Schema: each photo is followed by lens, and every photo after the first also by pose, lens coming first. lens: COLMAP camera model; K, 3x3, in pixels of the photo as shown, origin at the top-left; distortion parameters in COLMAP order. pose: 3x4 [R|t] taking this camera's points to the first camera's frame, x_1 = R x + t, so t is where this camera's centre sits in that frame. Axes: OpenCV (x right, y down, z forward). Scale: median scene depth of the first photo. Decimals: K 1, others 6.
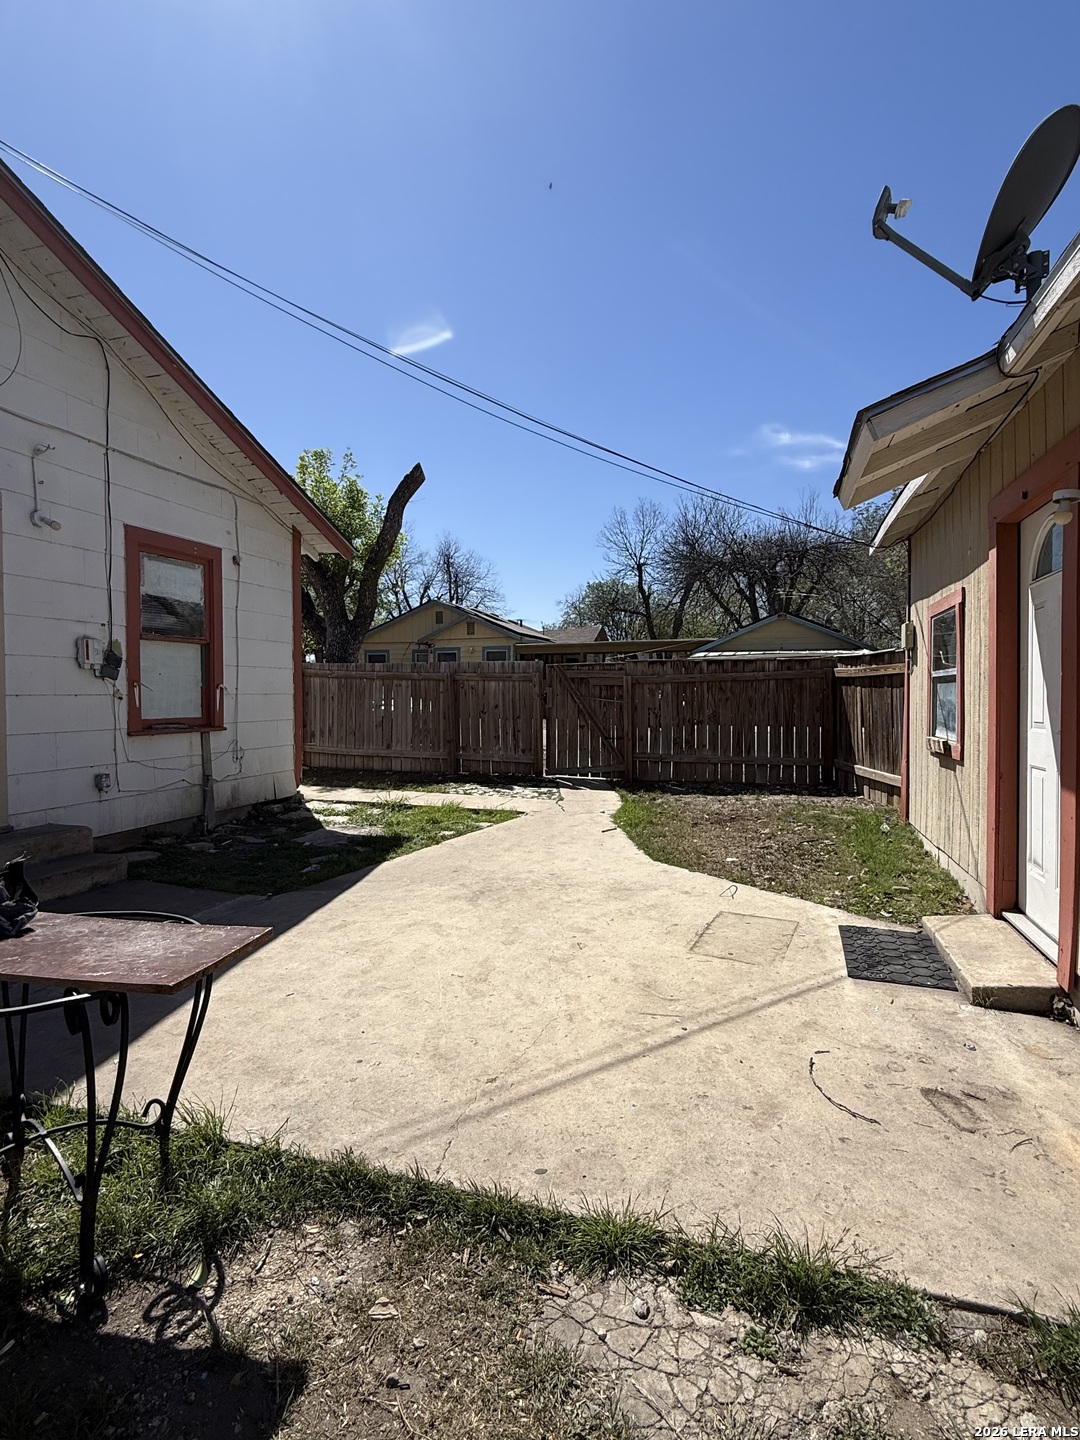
lens RADIAL K [[741.2, 0, 545.7], [0, 741.2, 716.3], [0, 0, 1]] dist [-0.005892, 0.002998]
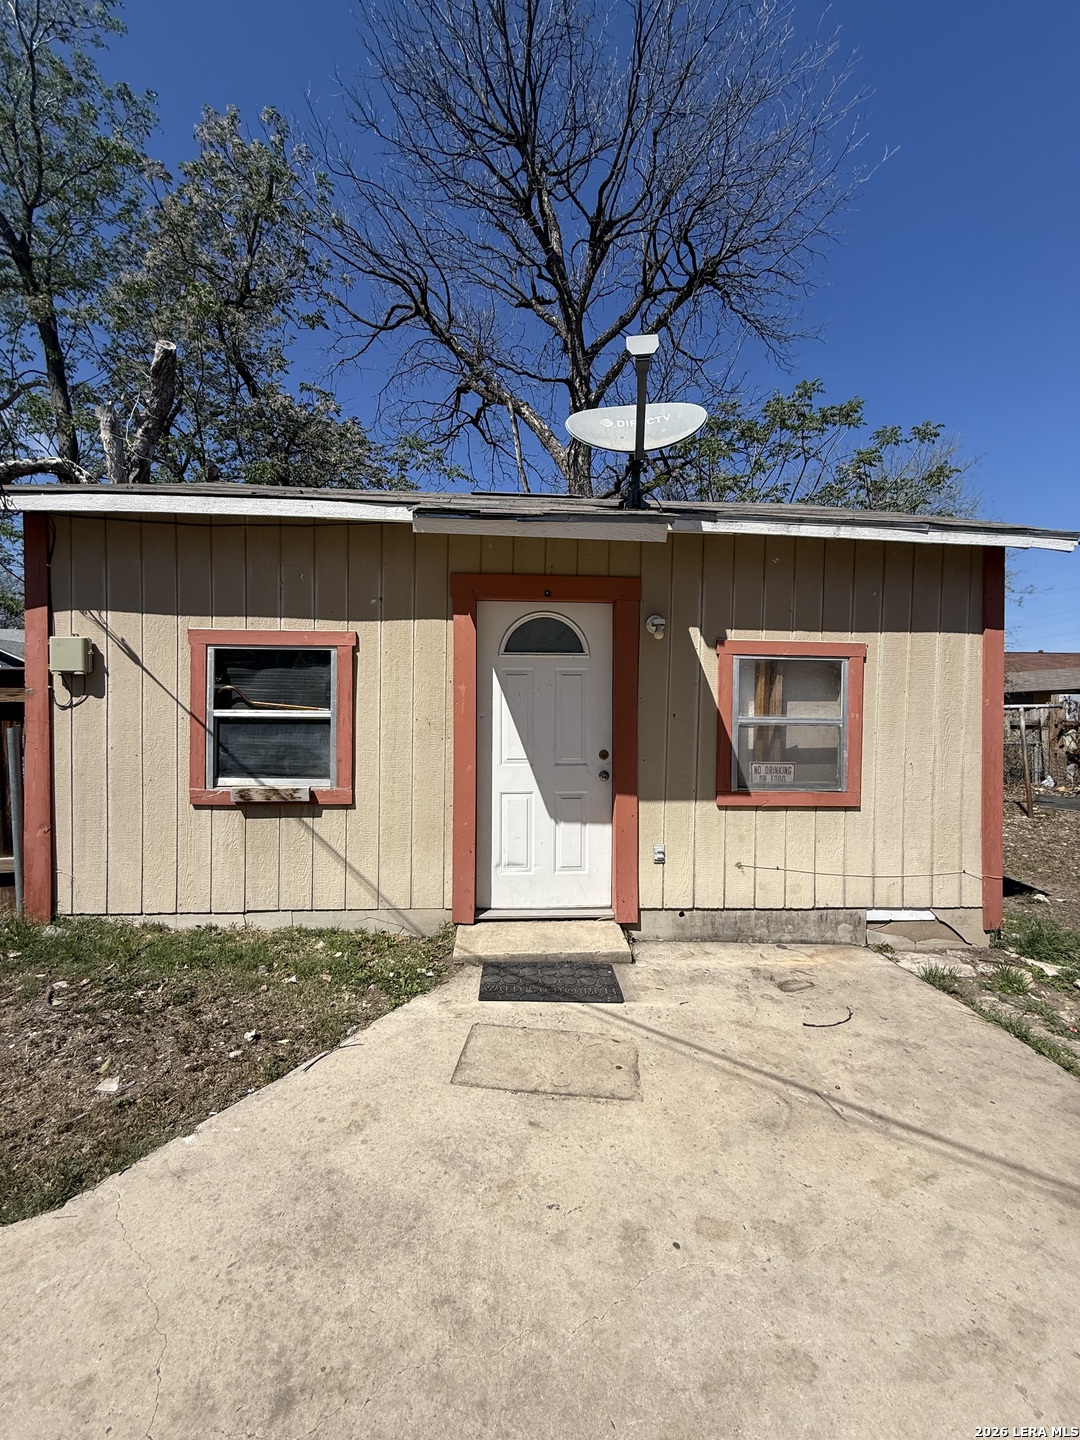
lens RADIAL K [[574.1, 0, 539.4], [0, 574.1, 715.2], [0, 0, 1]] dist [-0.001052, 0.000490]
pose [[-0.346482, -0.015065, 0.937936, -0.217812], [0.016570, 0.999617, 0.022177, -0.063113], [-0.937910, 0.023226, -0.346099, 0.880920]]
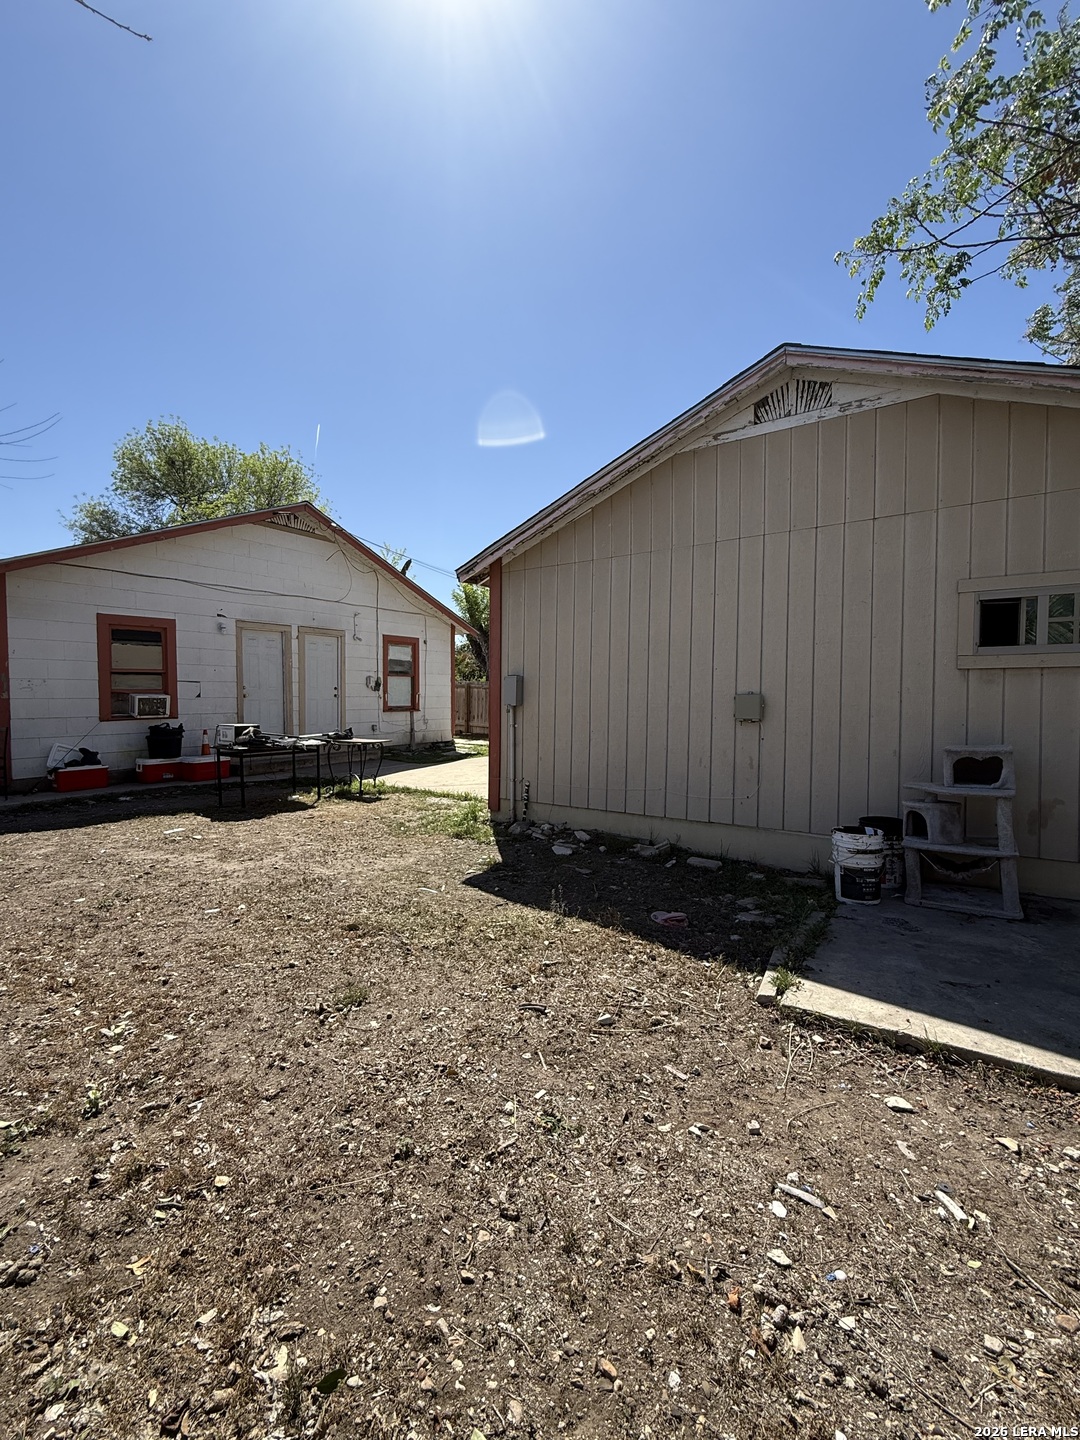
lens RADIAL K [[614.7, 0, 541.7], [0, 614.7, 722.1], [0, 0, 1]] dist [-0.001701, -0.000715]
pose [[0.953141, 0.016311, -0.302087, 0.729929], [-0.013171, 0.999836, 0.012431, 0.030611], [0.302240, -0.007869, 0.953199, -1.059427]]
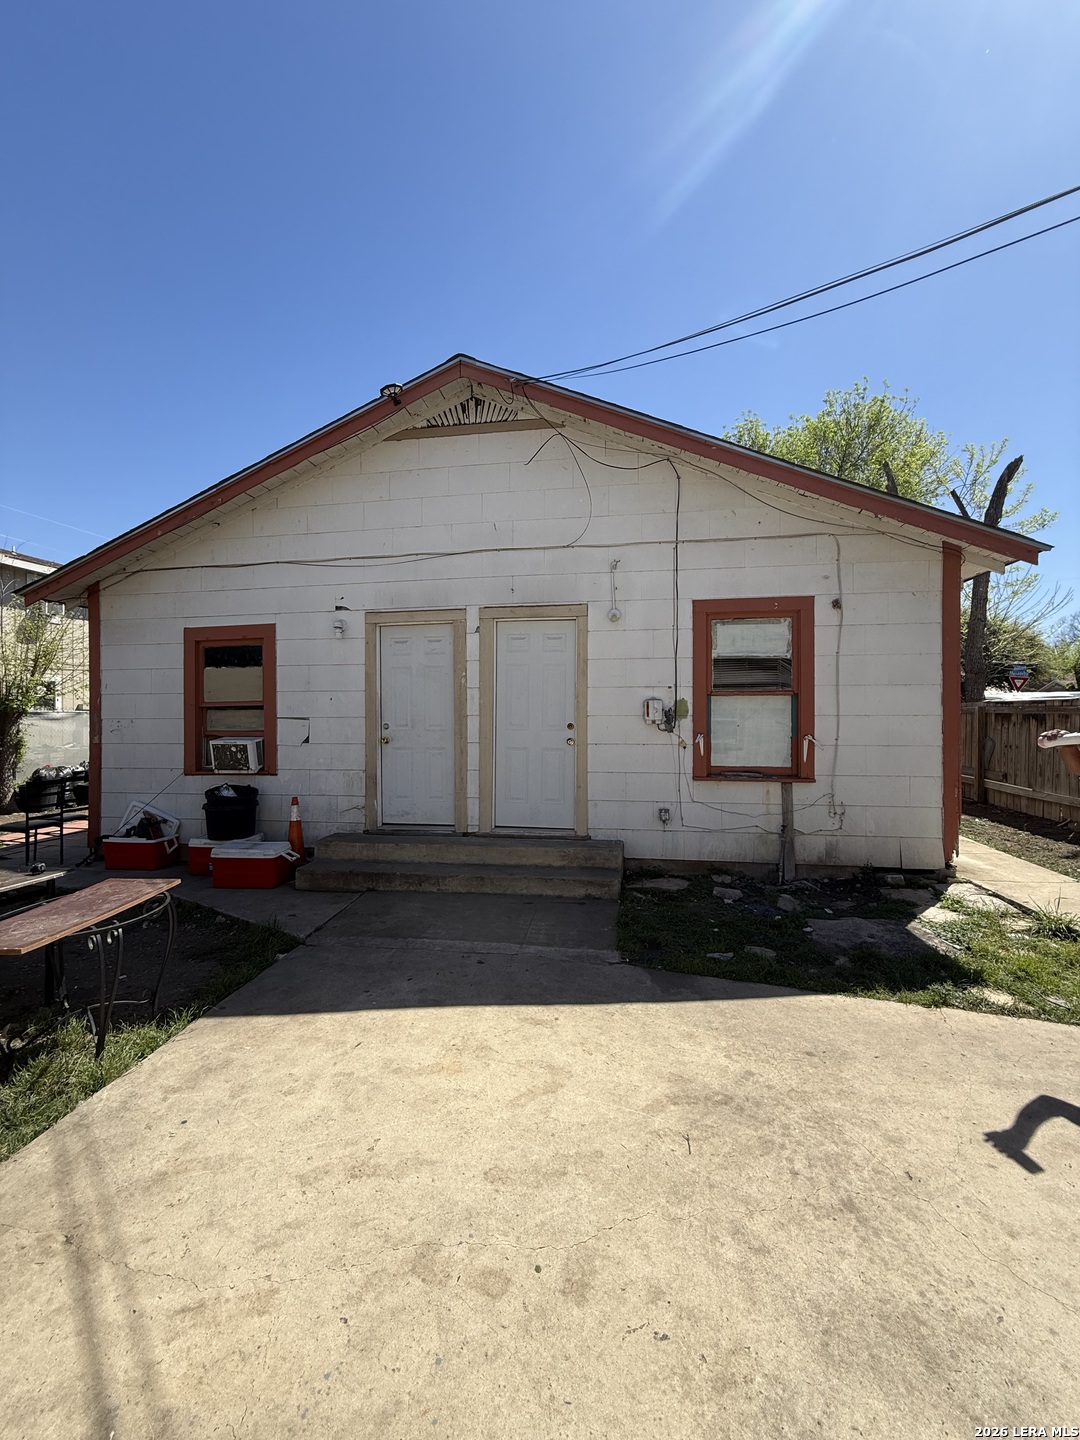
lens RADIAL K [[574.1, 0, 540.2], [0, 574.1, 714.4], [0, 0, 1]] dist [-0.001052, 0.000490]
pose [[0.147726, 0.000619, -0.989028, 0.321017], [-0.030360, 0.999531, -0.003909, -0.070755], [0.988562, 0.030604, 0.147675, 0.669165]]
